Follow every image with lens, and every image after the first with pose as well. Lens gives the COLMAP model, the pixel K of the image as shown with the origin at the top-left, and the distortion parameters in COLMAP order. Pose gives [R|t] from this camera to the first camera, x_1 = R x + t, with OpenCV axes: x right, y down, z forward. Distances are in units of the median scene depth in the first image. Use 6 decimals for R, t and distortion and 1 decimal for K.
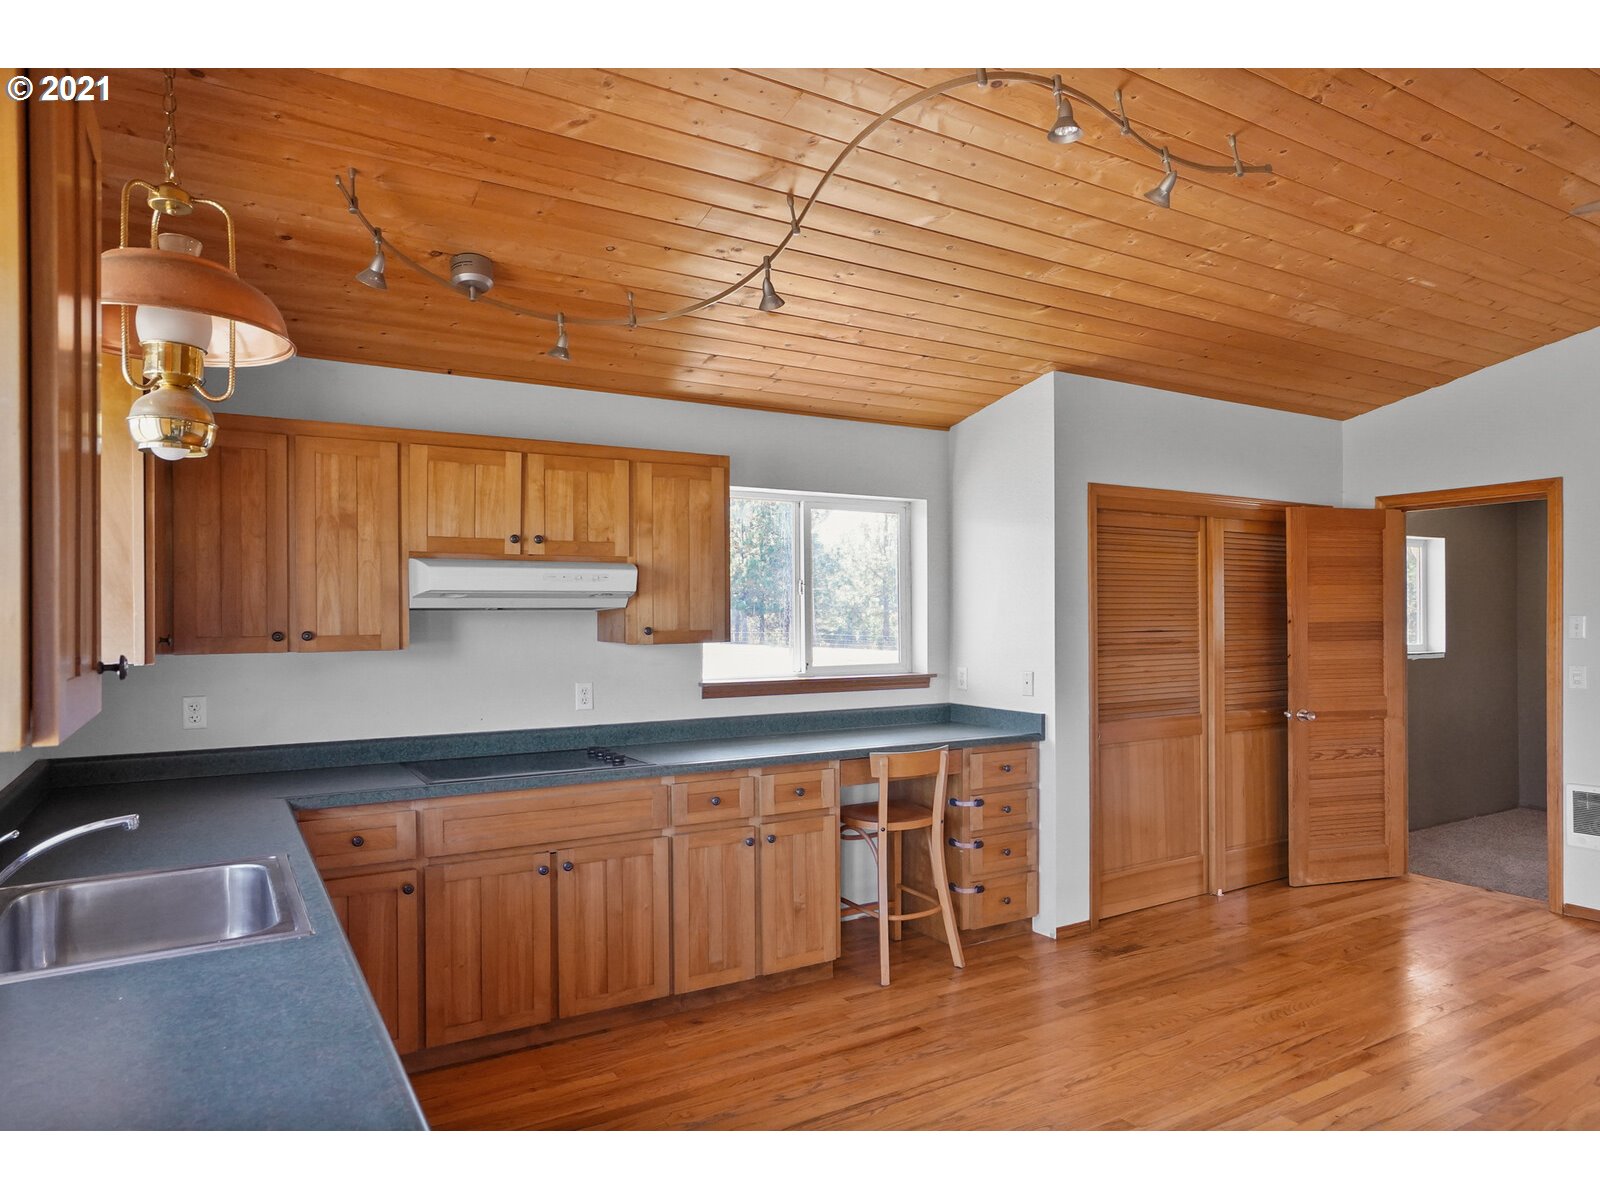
lens RADIAL K [[989.6, 0, 800.0], [0, 989.6, 600.0], [0, 0, 1]] dist [-0.005313, 0.000019]
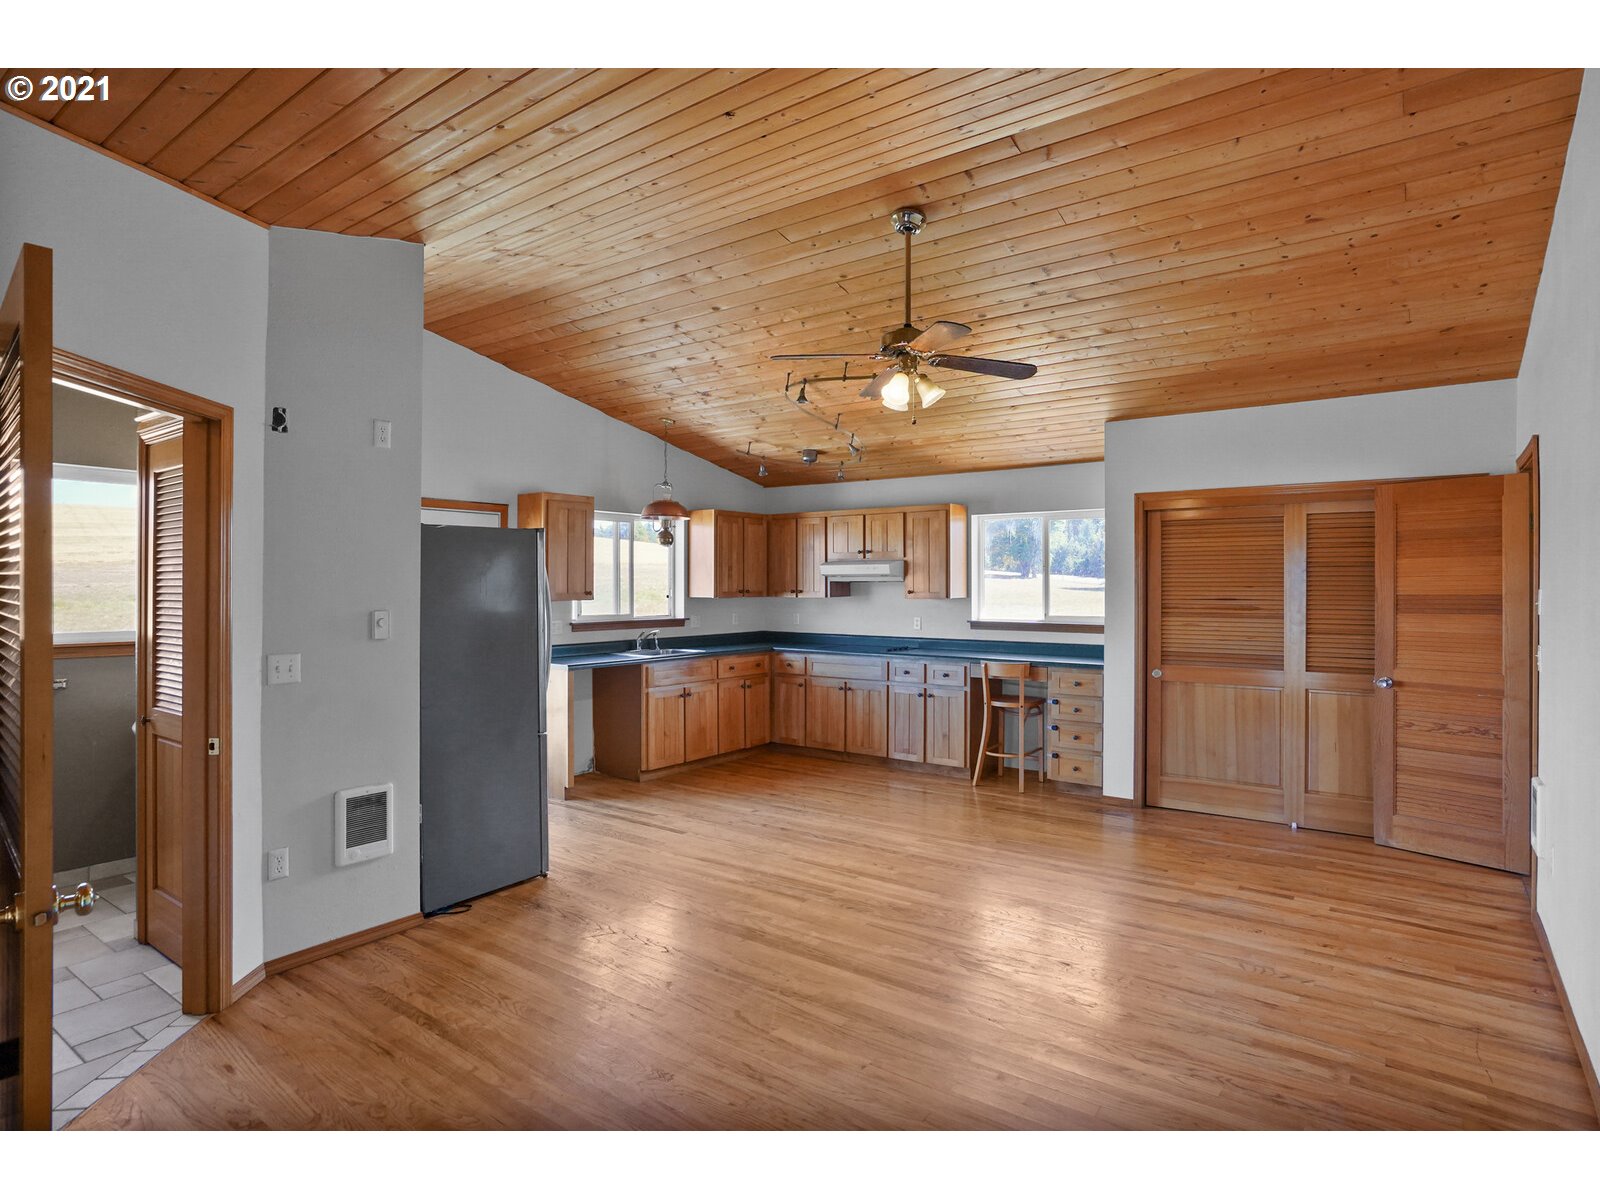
lens RADIAL K [[832.5, 0, 803.3], [0, 832.5, 589.3], [0, 0, 1]] dist [-0.004467, 0.000466]
pose [[0.374240, 0.004148, -0.927323, 1.262383], [0.001872, 0.999985, 0.005229, 0.013074], [0.927330, -0.003692, 0.374226, 0.111220]]
